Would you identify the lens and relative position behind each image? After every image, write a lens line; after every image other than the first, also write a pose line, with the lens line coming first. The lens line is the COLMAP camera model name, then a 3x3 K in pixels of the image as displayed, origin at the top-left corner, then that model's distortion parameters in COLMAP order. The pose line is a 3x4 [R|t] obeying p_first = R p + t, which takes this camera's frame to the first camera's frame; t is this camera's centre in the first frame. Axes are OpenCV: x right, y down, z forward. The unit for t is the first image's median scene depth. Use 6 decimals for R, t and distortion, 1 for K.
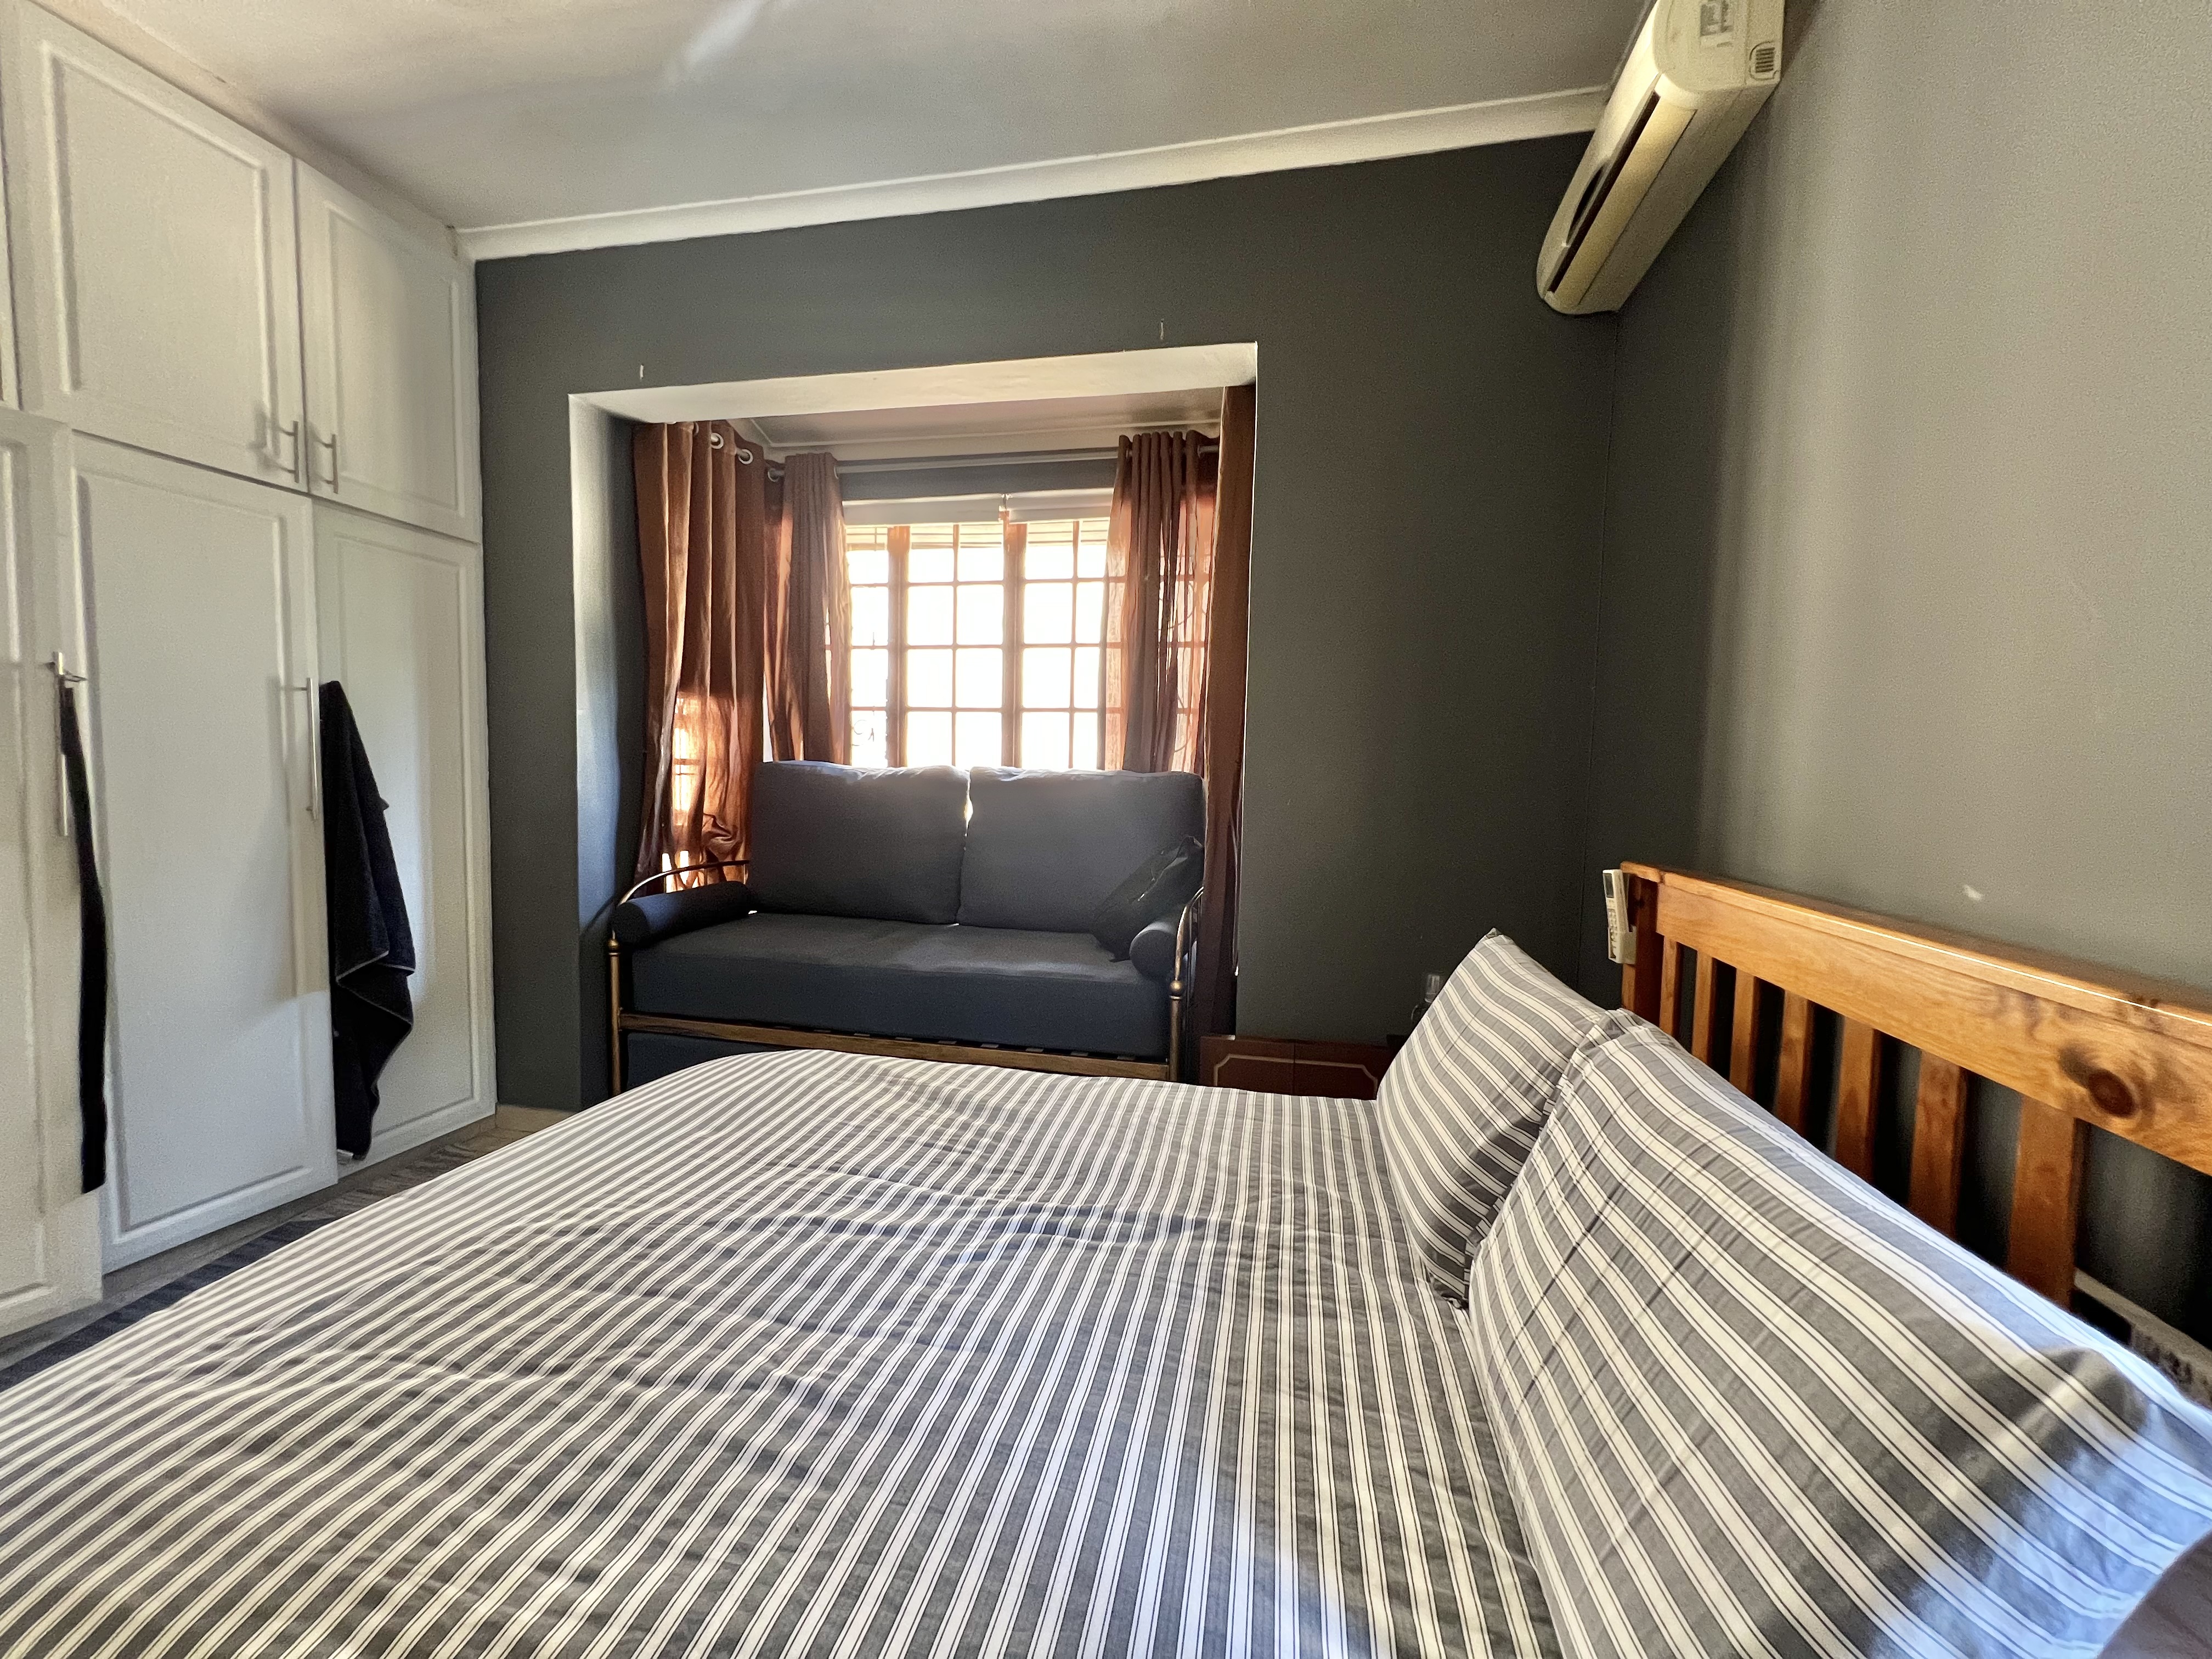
lens RADIAL K [[882.6, 0, 1092.5], [0, 882.6, 827.0], [0, 0, 1]] dist [-0.001779, 0.000942]
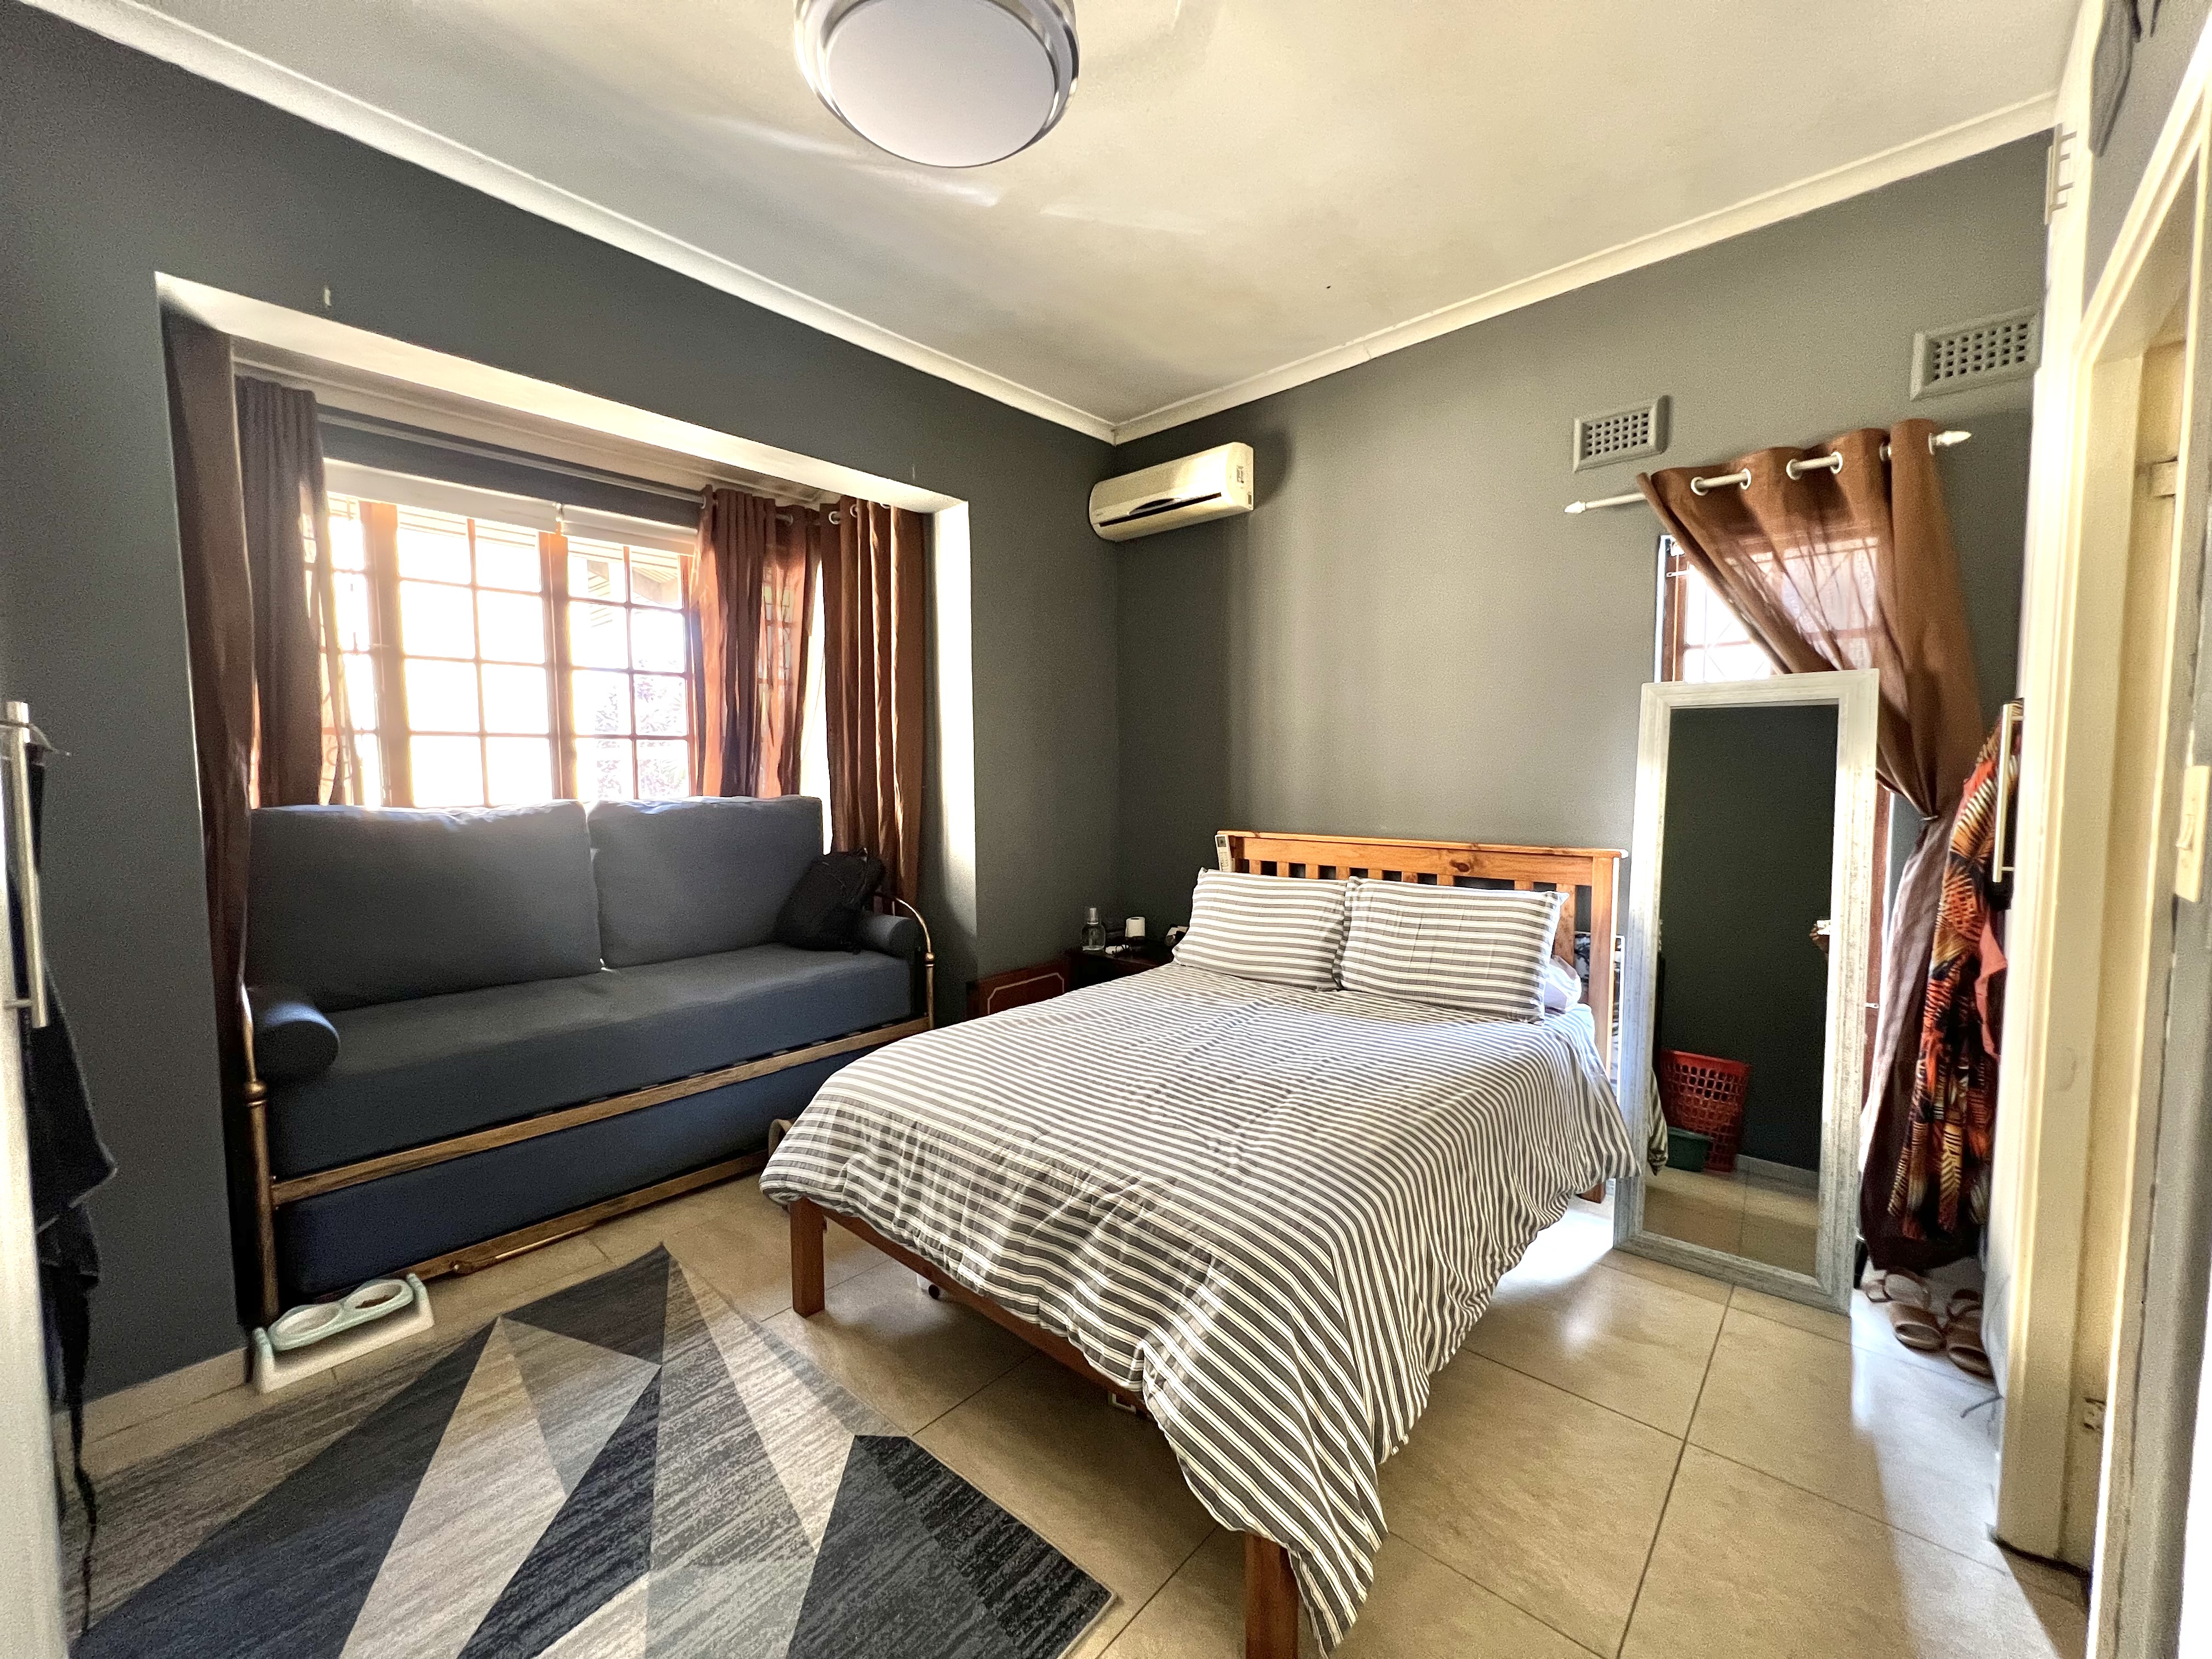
lens RADIAL K [[882.6, 0, 1104.4], [0, 882.6, 833.4], [0, 0, 1]] dist [-0.001779, 0.000942]
pose [[0.488725, -0.083926, 0.868392, -0.648363], [0.076086, 0.995670, 0.053406, -0.040877], [-0.869114, 0.039971, 0.492994, 0.069047]]
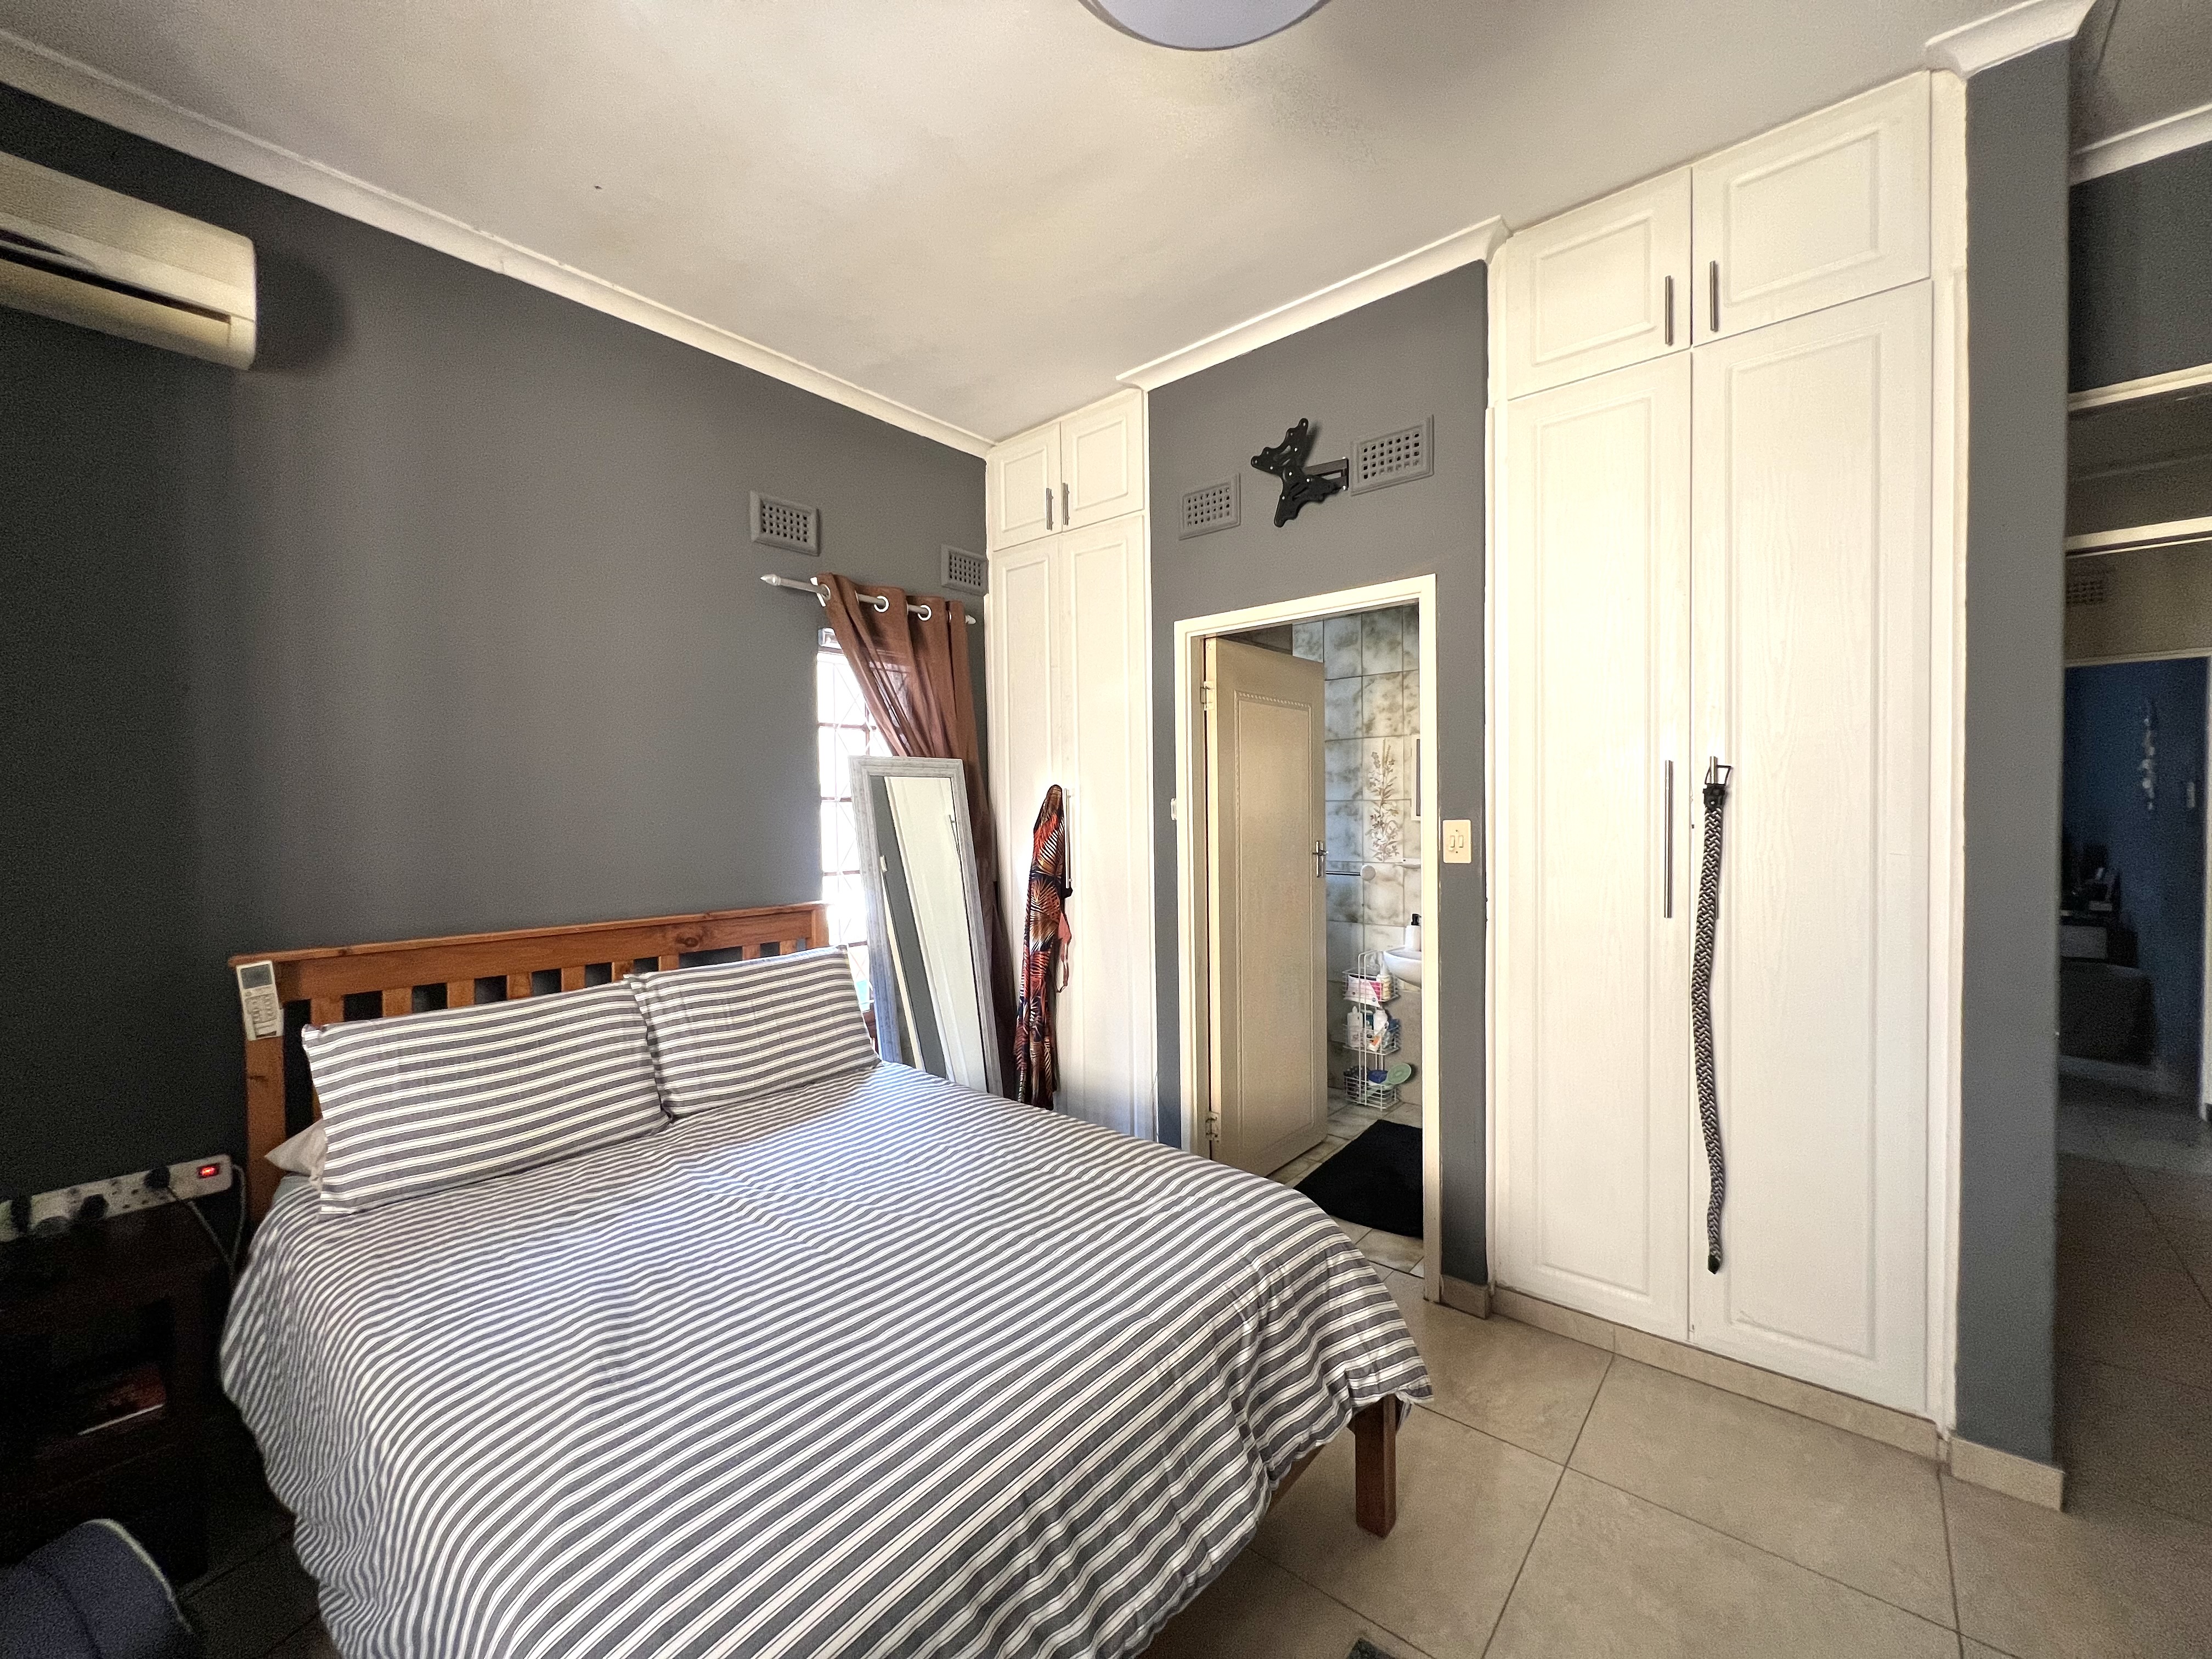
lens RADIAL K [[882.6, 0, 1104.0], [0, 882.6, 836.3], [0, 0, 1]] dist [-0.001779, 0.000942]
pose [[-0.882894, -0.017680, 0.469240, -0.411699], [0.029999, 0.995126, 0.093937, -0.083563], [-0.468614, 0.097013, -0.878060, 0.645622]]
